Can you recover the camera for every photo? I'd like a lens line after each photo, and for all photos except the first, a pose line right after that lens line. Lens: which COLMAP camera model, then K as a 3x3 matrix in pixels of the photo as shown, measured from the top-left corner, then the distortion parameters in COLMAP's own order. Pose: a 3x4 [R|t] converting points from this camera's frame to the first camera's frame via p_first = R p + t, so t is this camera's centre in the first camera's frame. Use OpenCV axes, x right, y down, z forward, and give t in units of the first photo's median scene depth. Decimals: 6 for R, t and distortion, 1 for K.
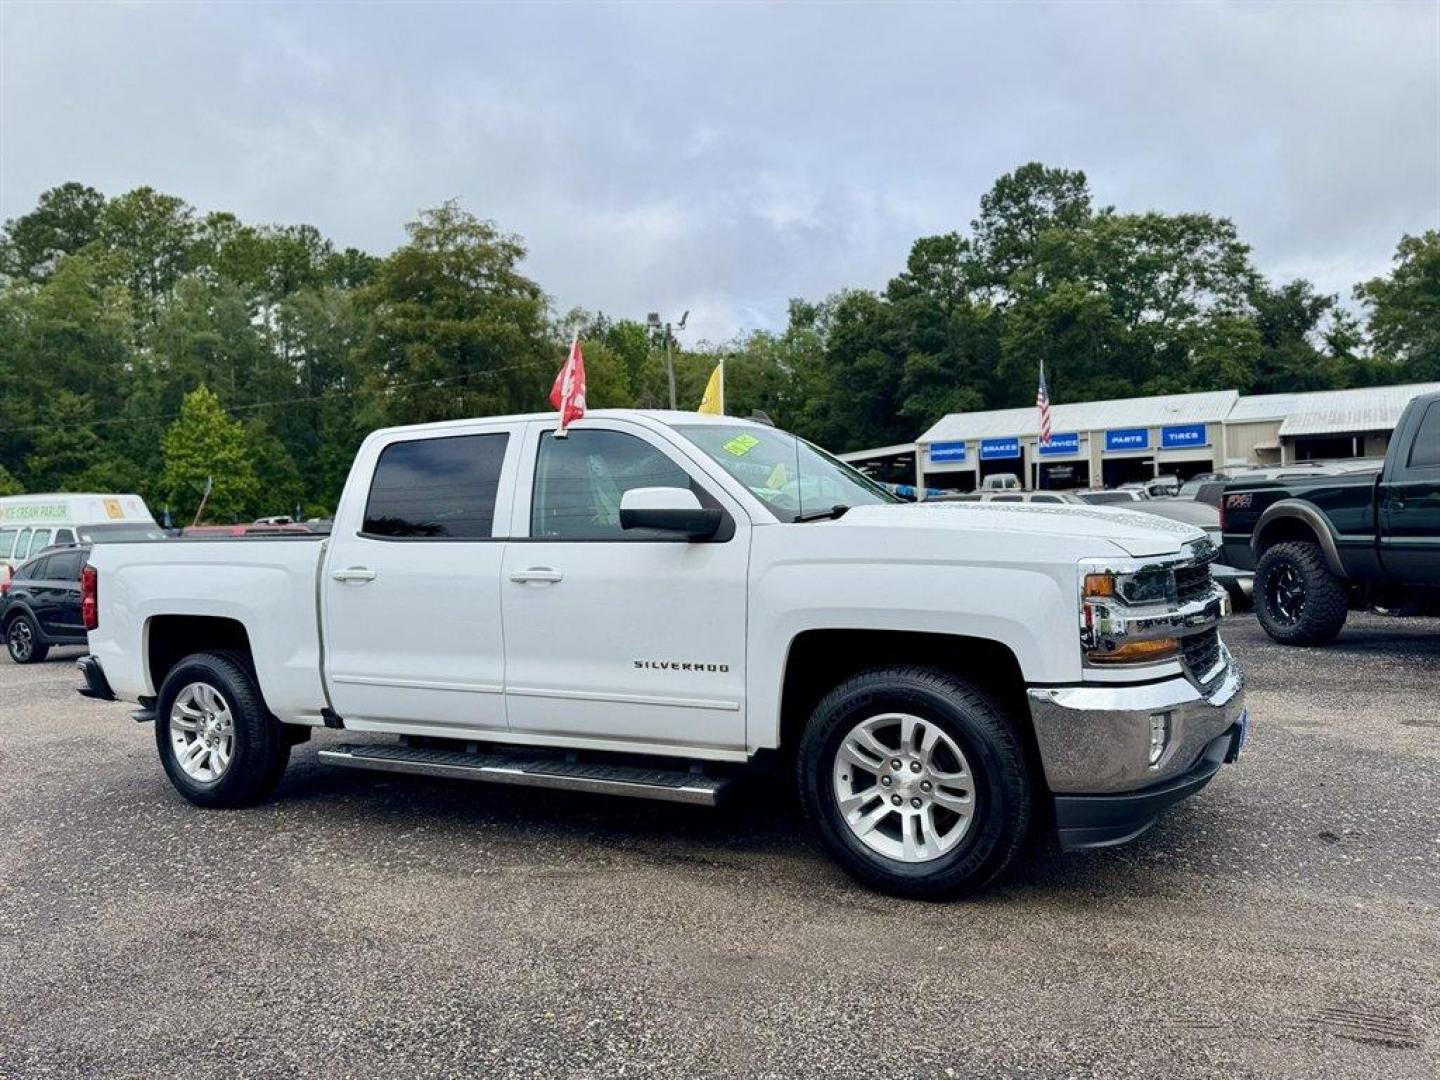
lens RADIAL K [[1044.5, 0, 743.2], [0, 1044.5, 567.2], [0, 0, 1]] dist [0.022530, -0.034620]
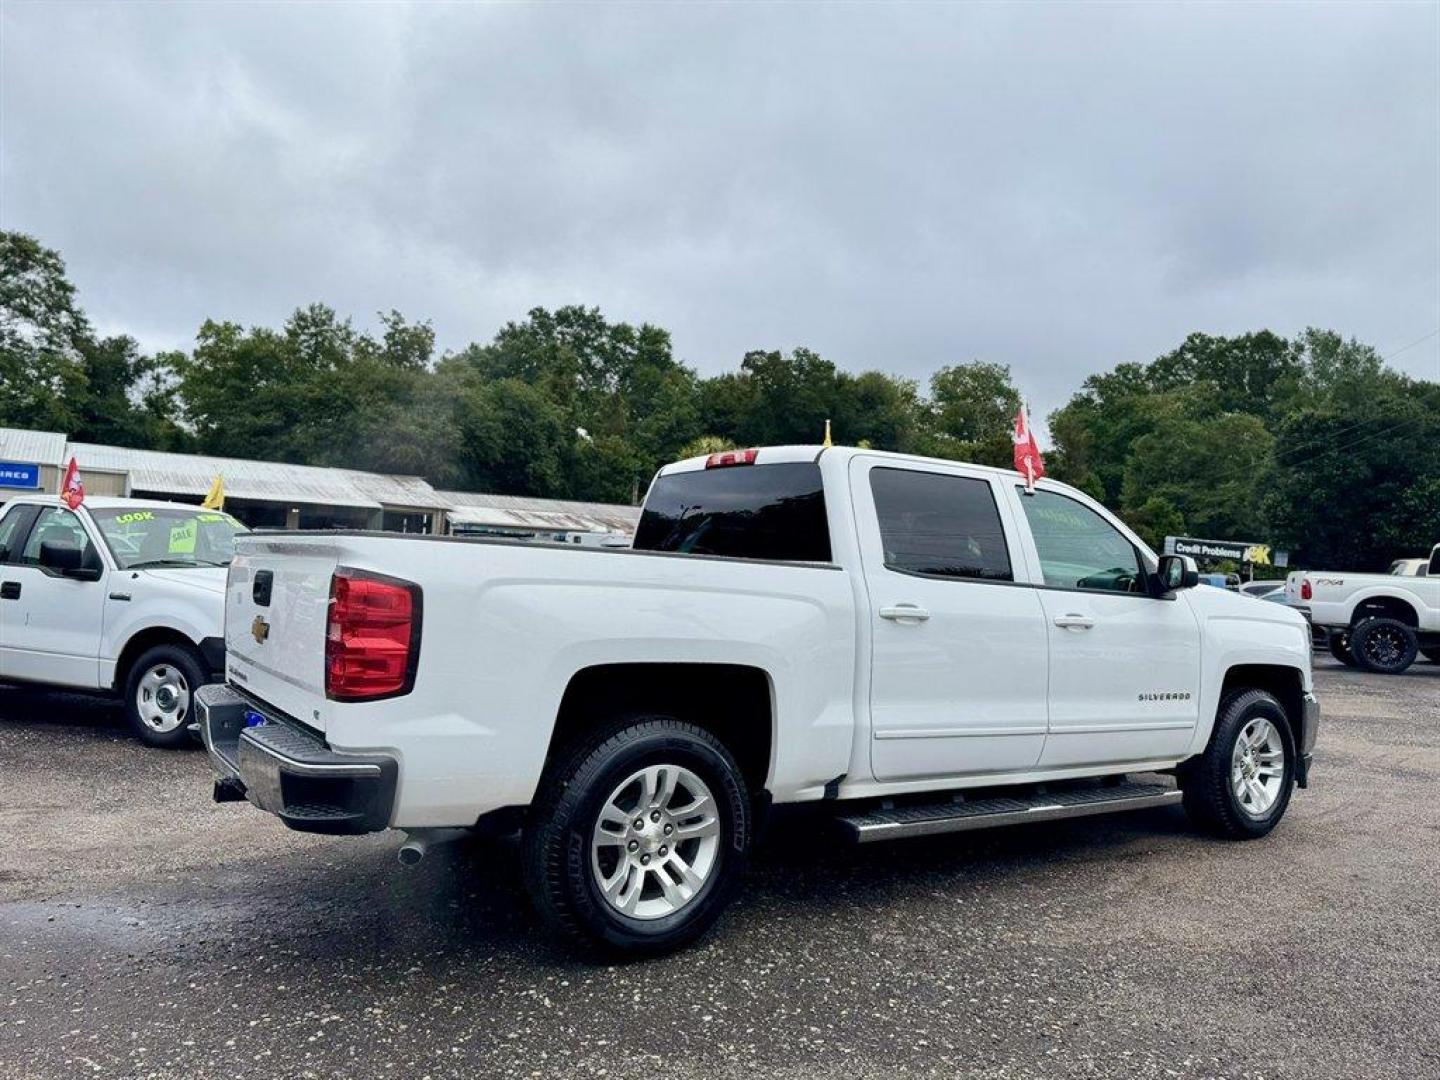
lens RADIAL K [[1044.5, 0, 715.0], [0, 1044.5, 553.0], [0, 0, 1]] dist [0.022530, -0.034620]
pose [[0.472414, 0.084282, 0.877338, -1.309913], [-0.023375, 0.996265, -0.083120, 0.036327], [-0.881067, 0.018759, 0.472620, 0.784901]]
